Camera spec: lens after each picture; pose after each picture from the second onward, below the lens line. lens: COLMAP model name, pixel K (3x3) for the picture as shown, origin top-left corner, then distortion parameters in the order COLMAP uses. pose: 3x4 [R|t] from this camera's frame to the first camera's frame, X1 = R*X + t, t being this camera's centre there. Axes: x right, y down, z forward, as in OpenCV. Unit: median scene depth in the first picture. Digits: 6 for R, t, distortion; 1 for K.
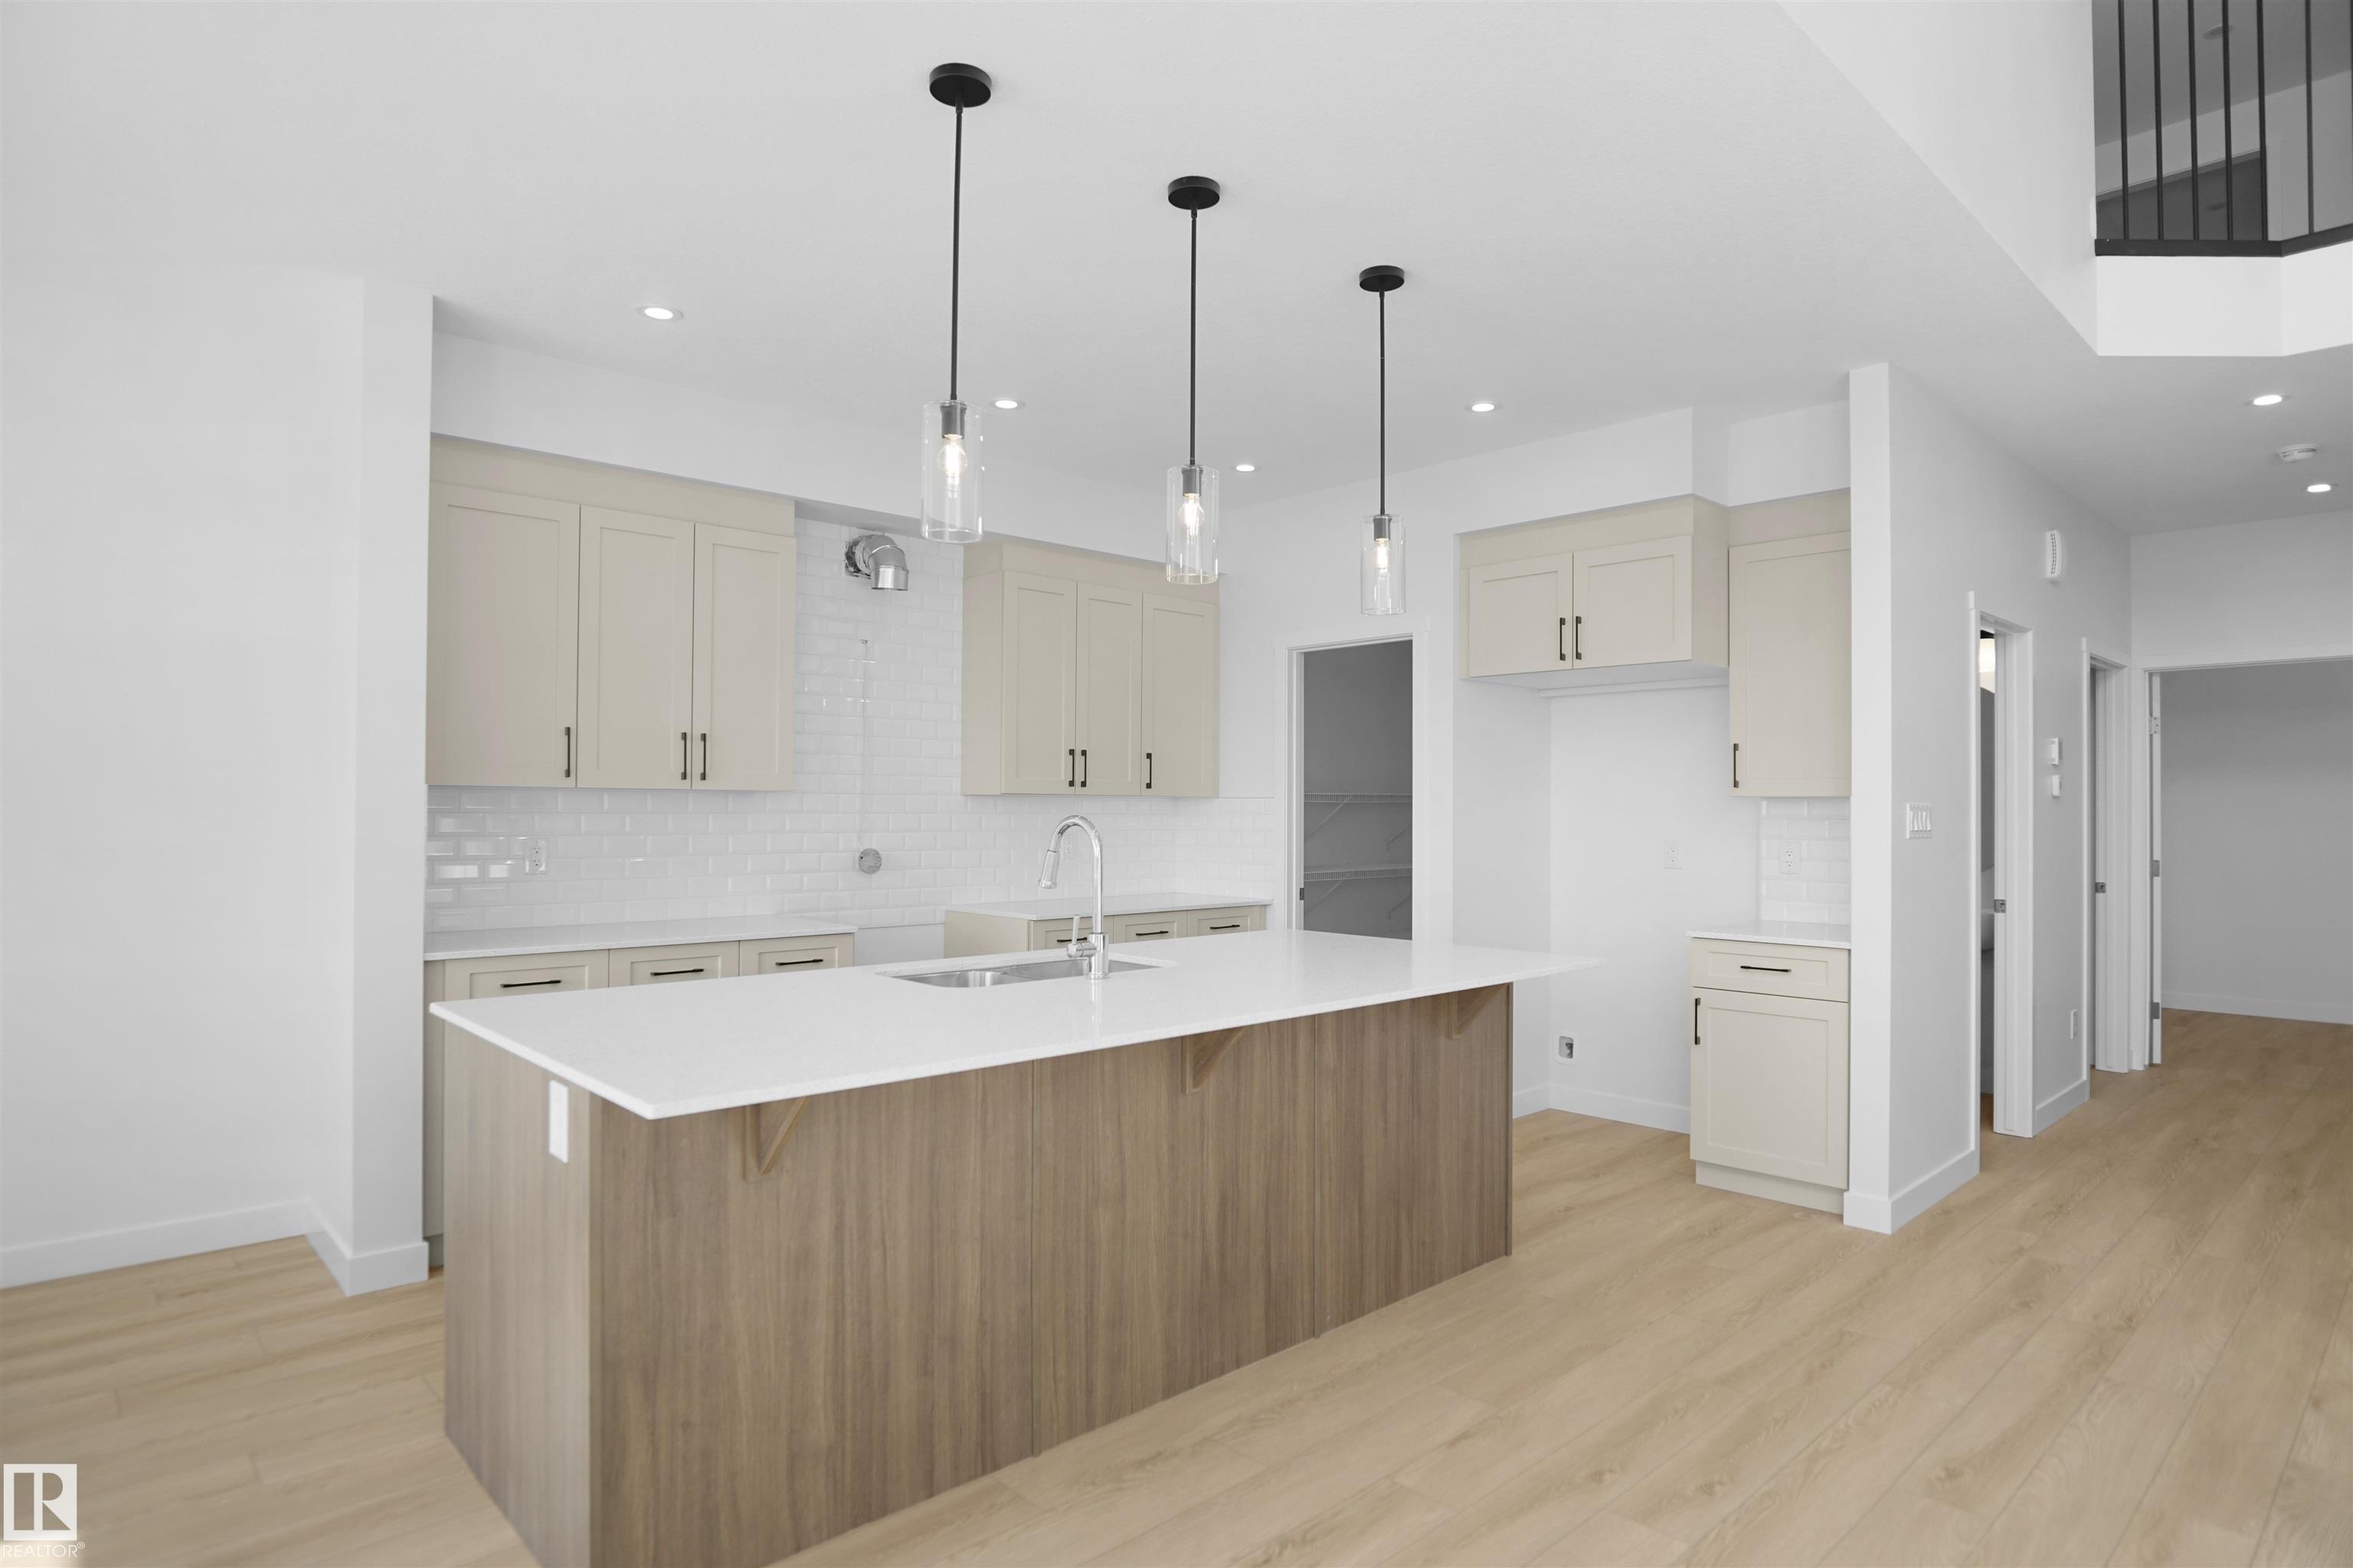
lens RADIAL K [[1310.7, 0, 1175.5], [0, 1310.7, 774.0], [0, 0, 1]] dist [-0.004910, -0.000876]
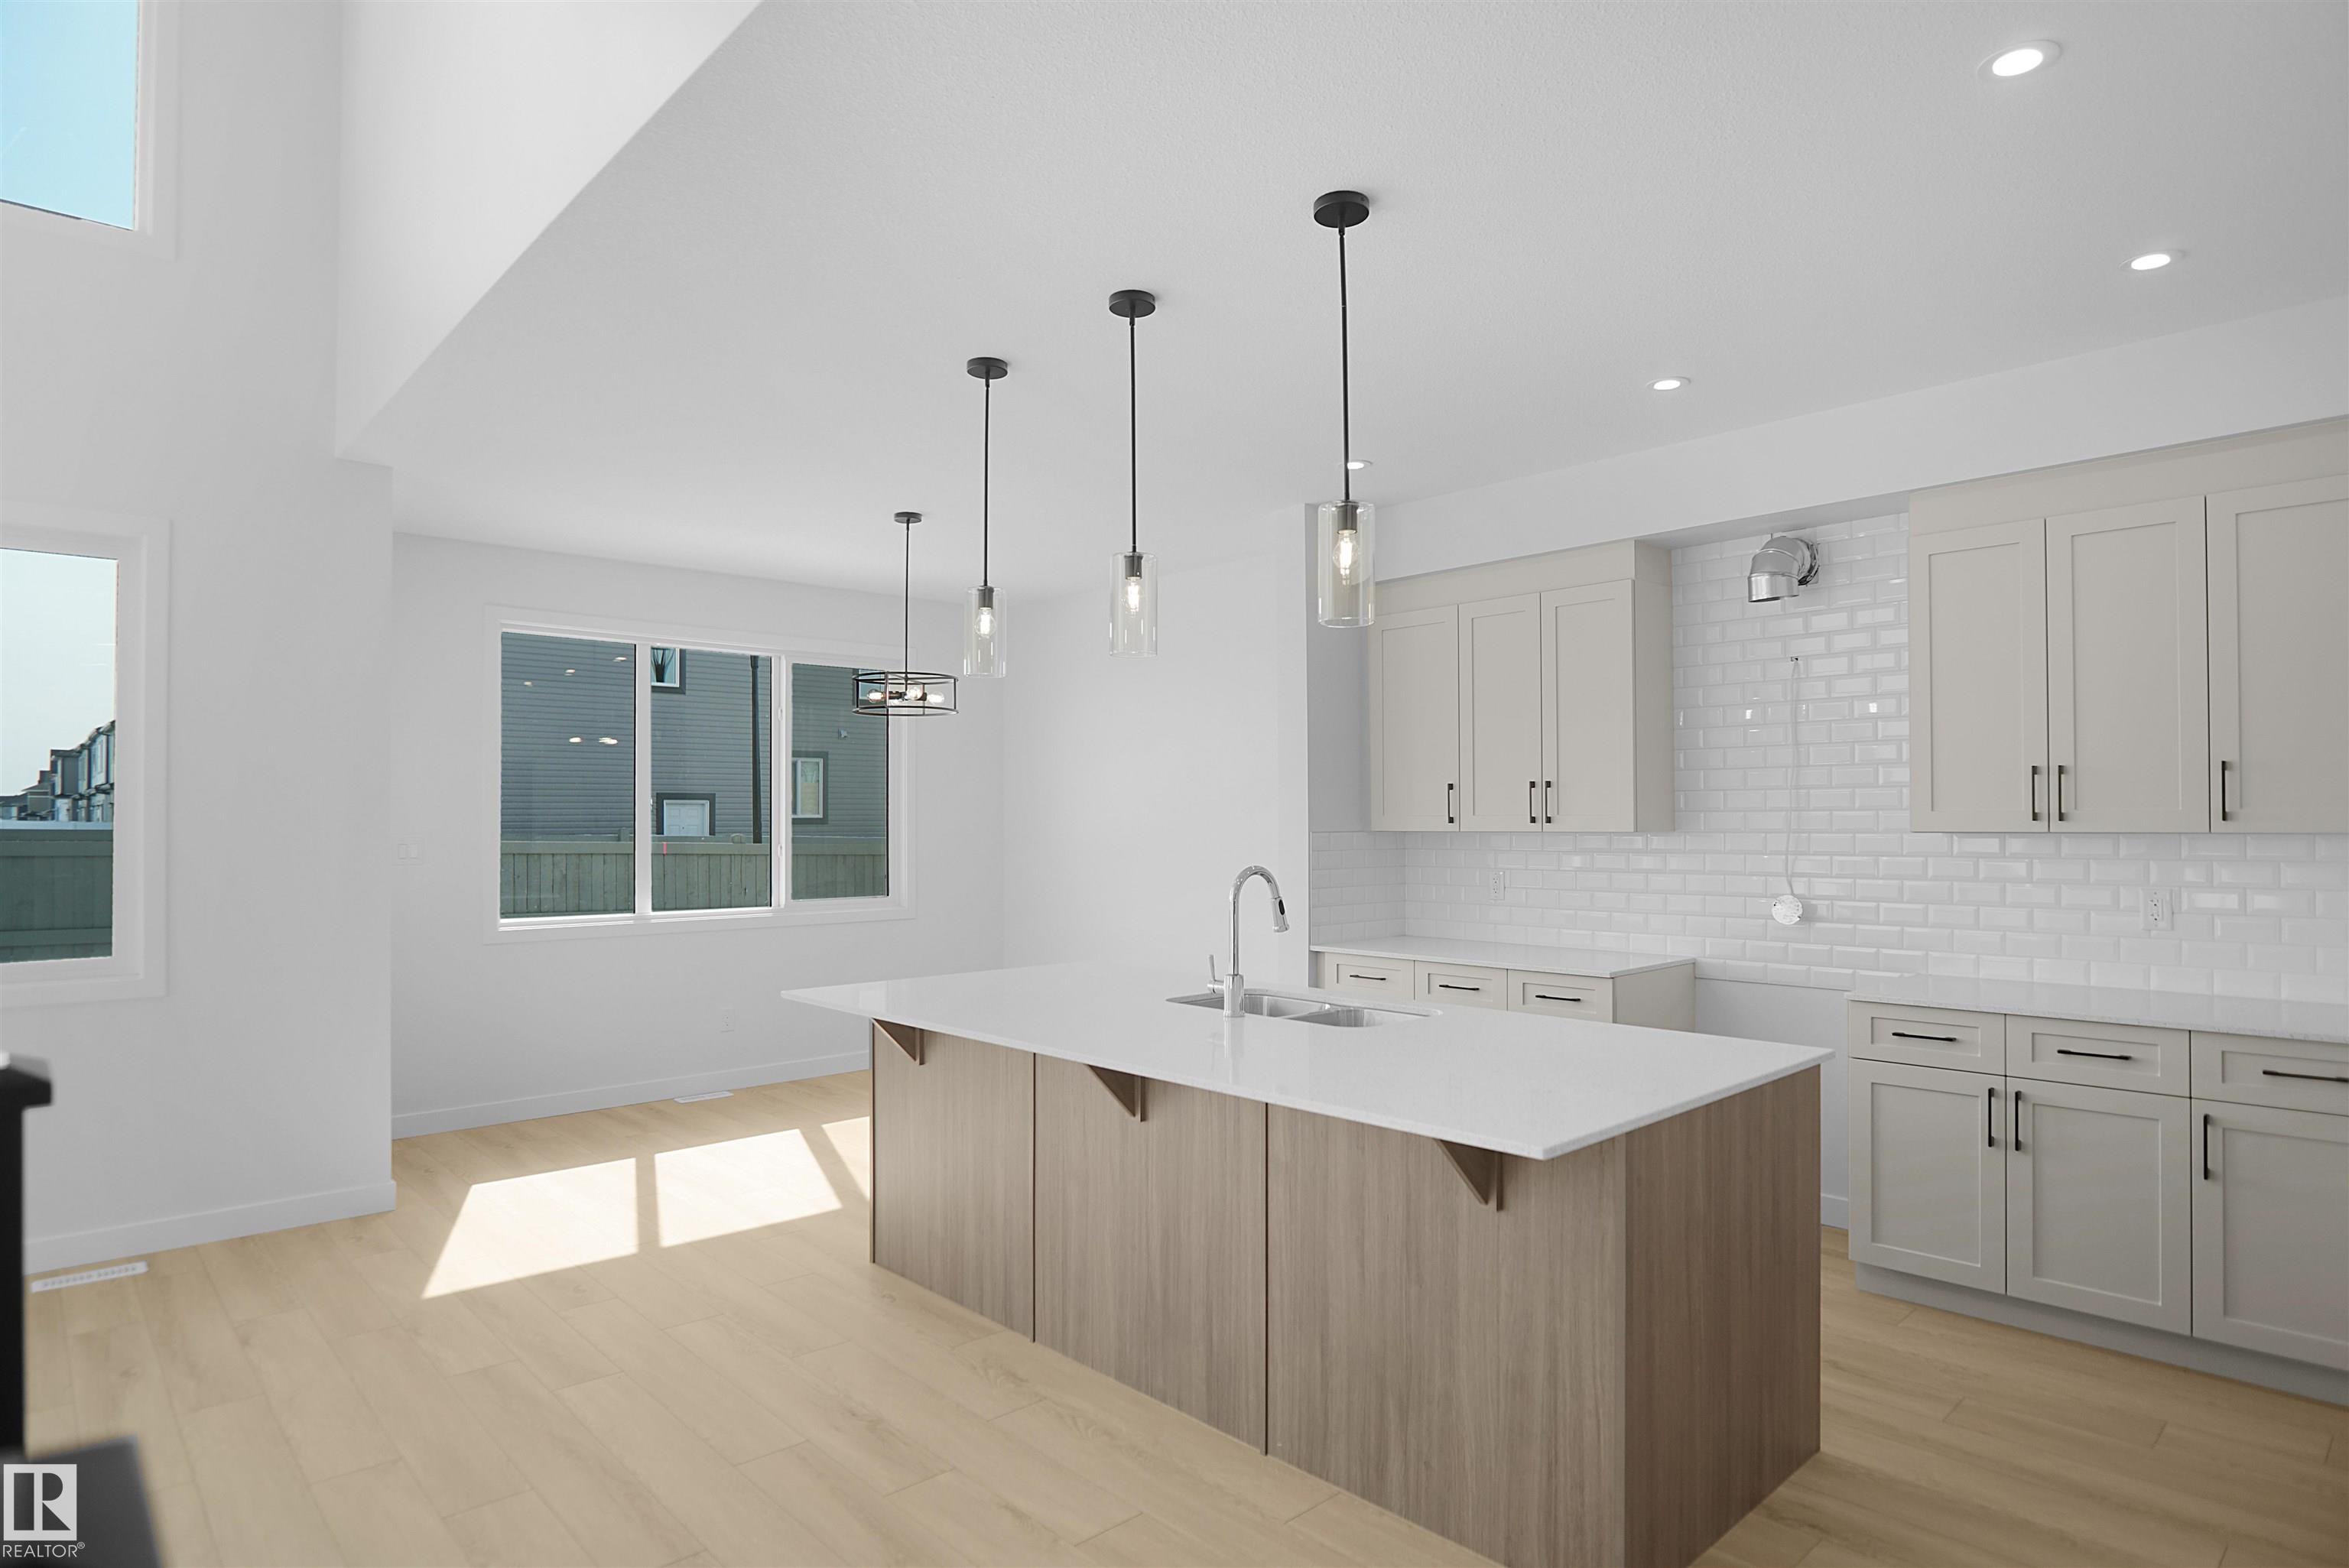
lens RADIAL K [[1283.4, 0, 1184.7], [0, 1283.4, 793.0], [0, 0, 1]] dist [-0.004168, -0.001196]
pose [[0.028005, -0.021324, -0.999380, 0.957508], [0.012603, 0.999701, -0.020978, -0.006414], [0.999528, -0.012008, 0.028265, 0.887966]]
